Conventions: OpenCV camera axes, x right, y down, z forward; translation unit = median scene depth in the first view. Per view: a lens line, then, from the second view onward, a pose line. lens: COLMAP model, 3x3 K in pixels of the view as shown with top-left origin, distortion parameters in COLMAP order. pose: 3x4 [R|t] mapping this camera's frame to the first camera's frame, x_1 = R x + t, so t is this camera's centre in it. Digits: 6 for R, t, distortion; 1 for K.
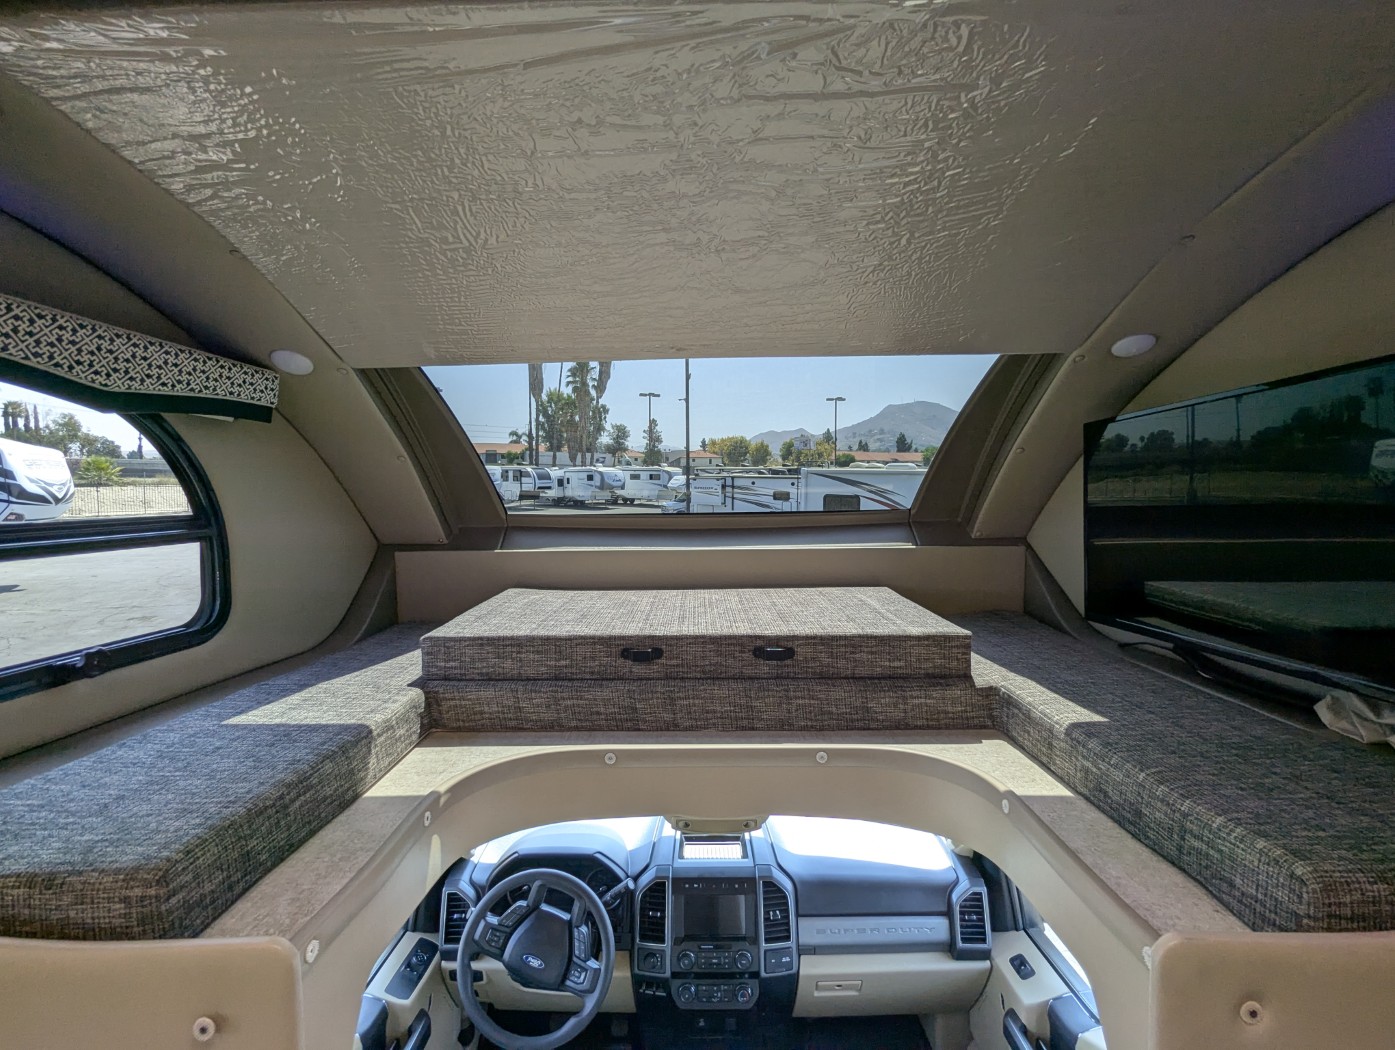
lens RADIAL K [[662.8, 0, 697.4], [0, 662.8, 531.5], [0, 0, 1]] dist [-0.001797, 0.001128]
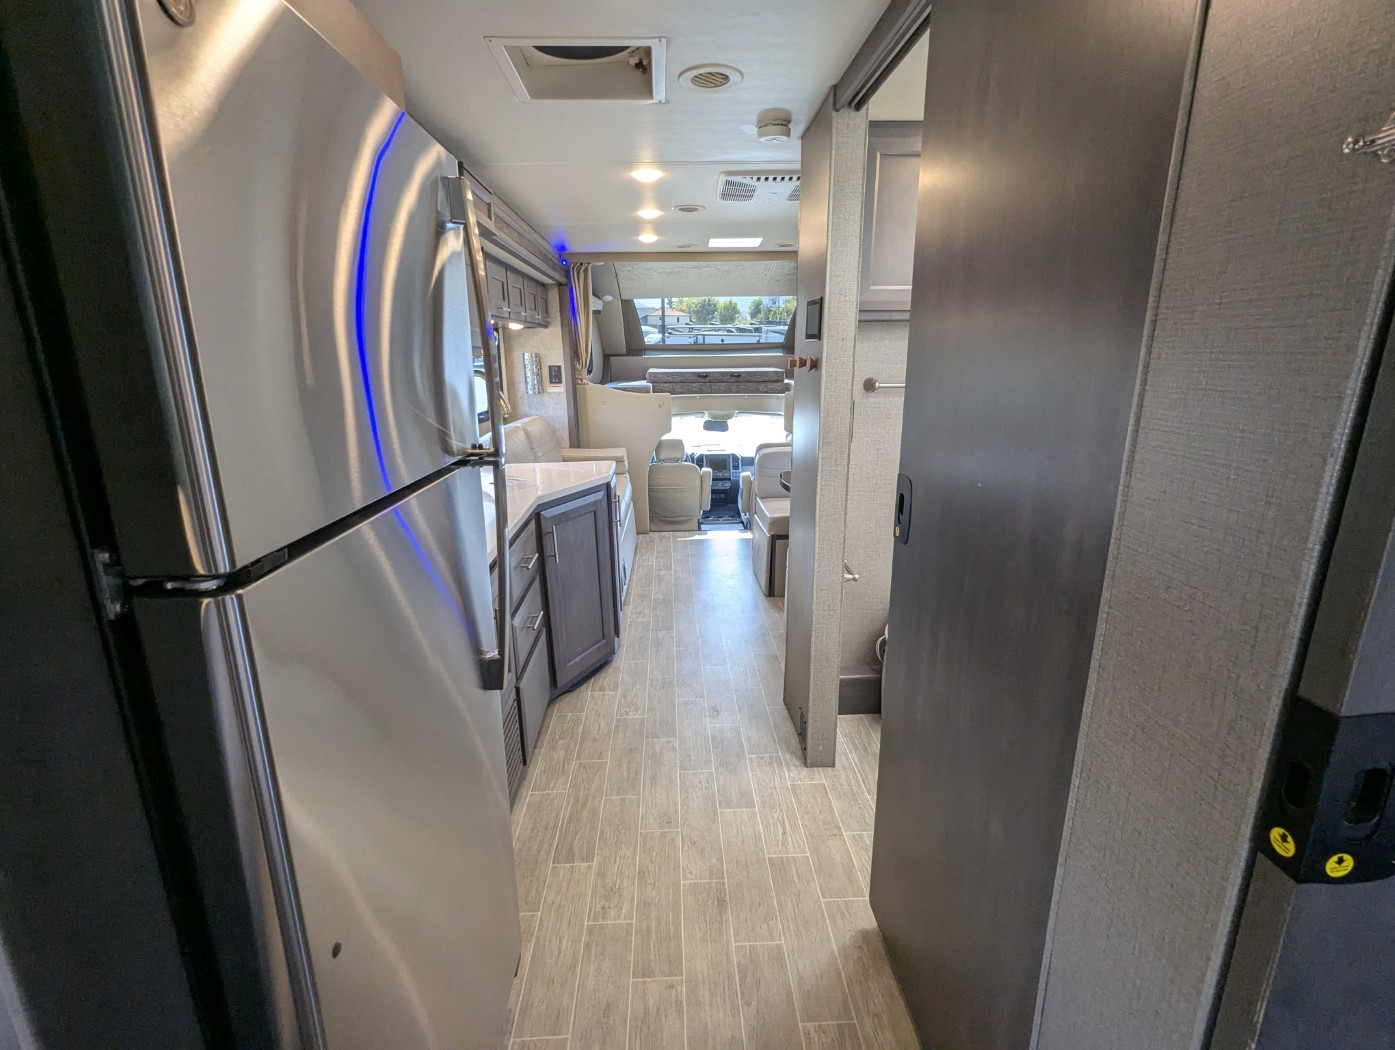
lens RADIAL K [[662.8, 0, 697.7], [0, 662.8, 524.9], [0, 0, 1]] dist [-0.001797, 0.001128]
pose [[0.998762, -0.012612, 0.048118, -0.253948], [0.003017, 0.980904, 0.194468, 0.228860], [-0.049652, -0.194082, 0.979728, -2.470762]]
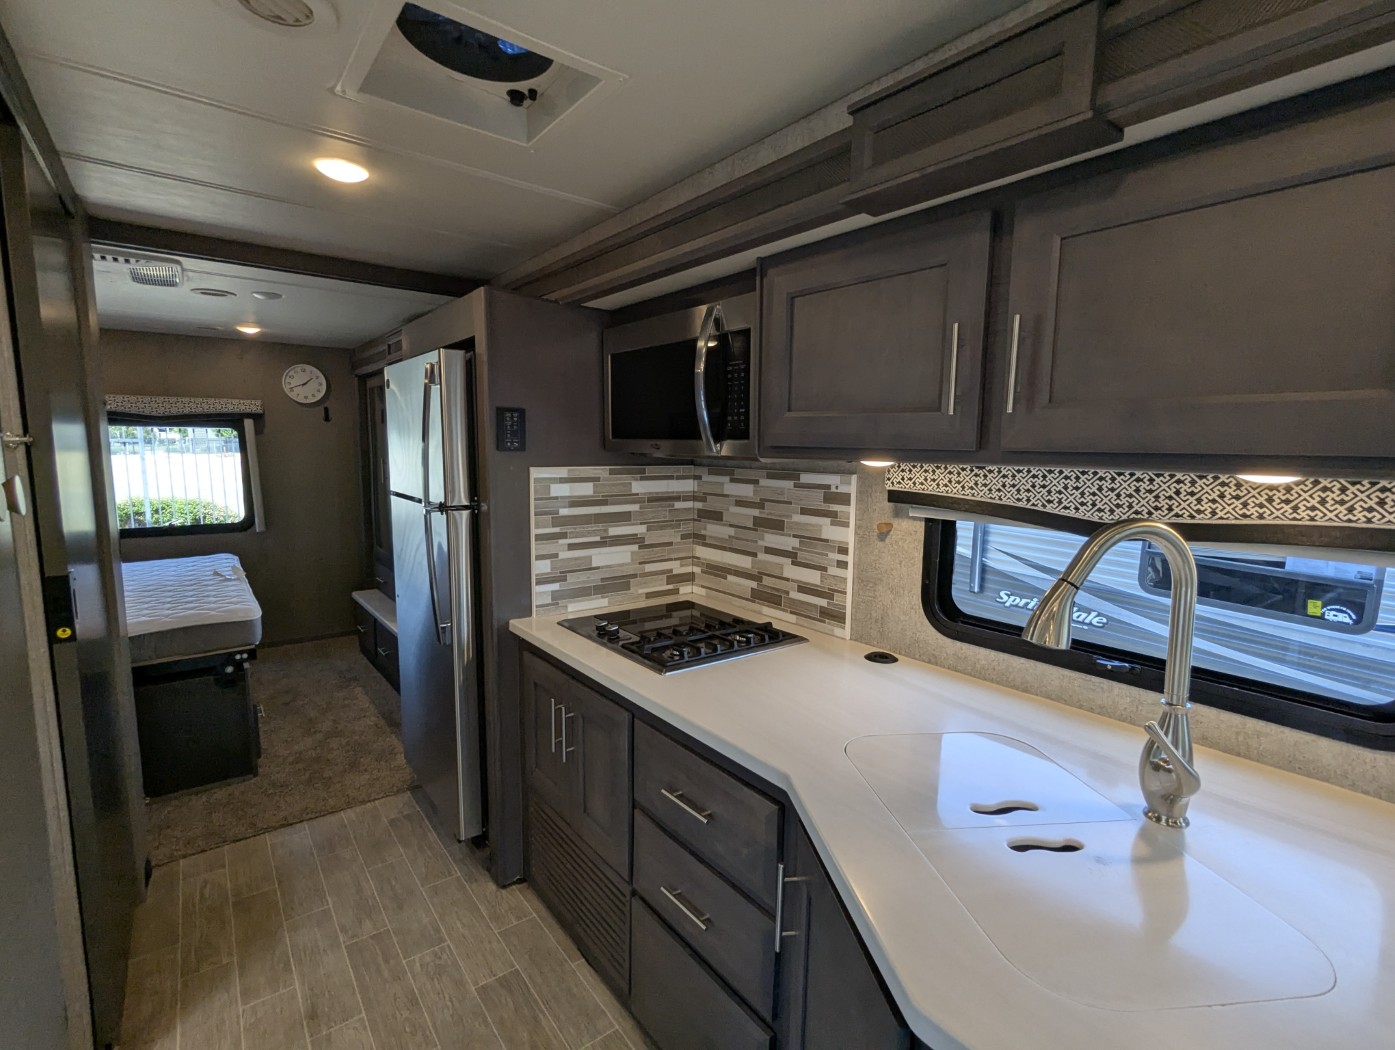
lens RADIAL K [[662.8, 0, 696.3], [0, 662.8, 528.3], [0, 0, 1]] dist [-0.001797, 0.001128]
pose [[-0.792715, 0.071691, -0.605362, -0.093025], [-0.045146, 0.983429, 0.175583, 0.105952], [0.607918, 0.166516, -0.776343, -0.703957]]
